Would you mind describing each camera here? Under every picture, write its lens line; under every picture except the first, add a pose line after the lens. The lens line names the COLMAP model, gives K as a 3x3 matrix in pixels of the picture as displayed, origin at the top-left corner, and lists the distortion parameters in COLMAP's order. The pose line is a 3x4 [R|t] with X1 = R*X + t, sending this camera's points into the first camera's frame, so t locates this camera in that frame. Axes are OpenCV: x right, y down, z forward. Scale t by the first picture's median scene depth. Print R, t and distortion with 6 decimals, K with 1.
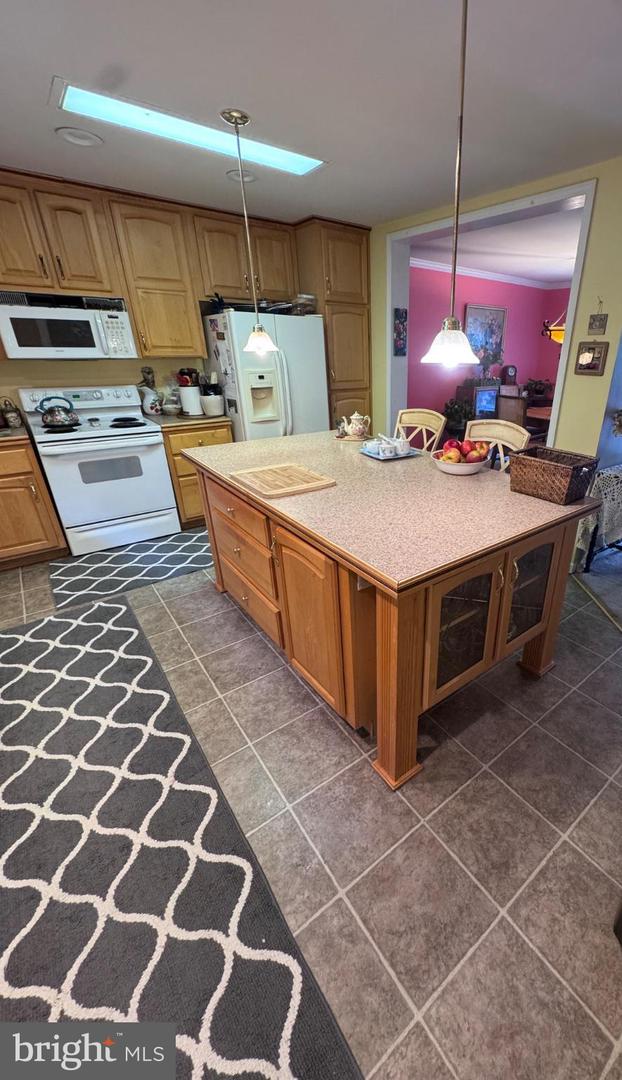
lens RADIAL K [[430.4, 0, 407.9], [0, 430.4, 543.0], [0, 0, 1]] dist [-0.003160, -0.000322]
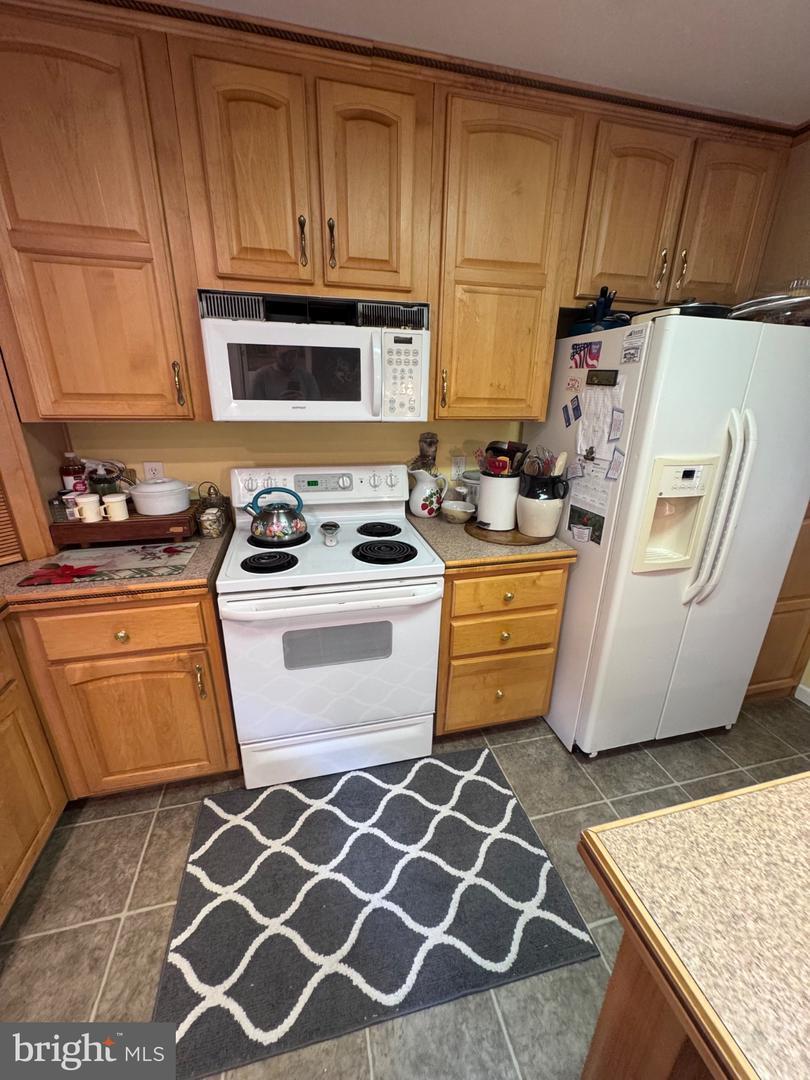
lens RADIAL K [[432.1, 0, 408.3], [0, 432.1, 542.2], [0, 0, 1]] dist [-0.000178, 0.000023]
pose [[0.894580, 0.151570, -0.420421, -0.428766], [-0.189054, 0.980759, -0.048690, -0.272299], [0.404952, 0.123039, 0.906022, 0.570837]]
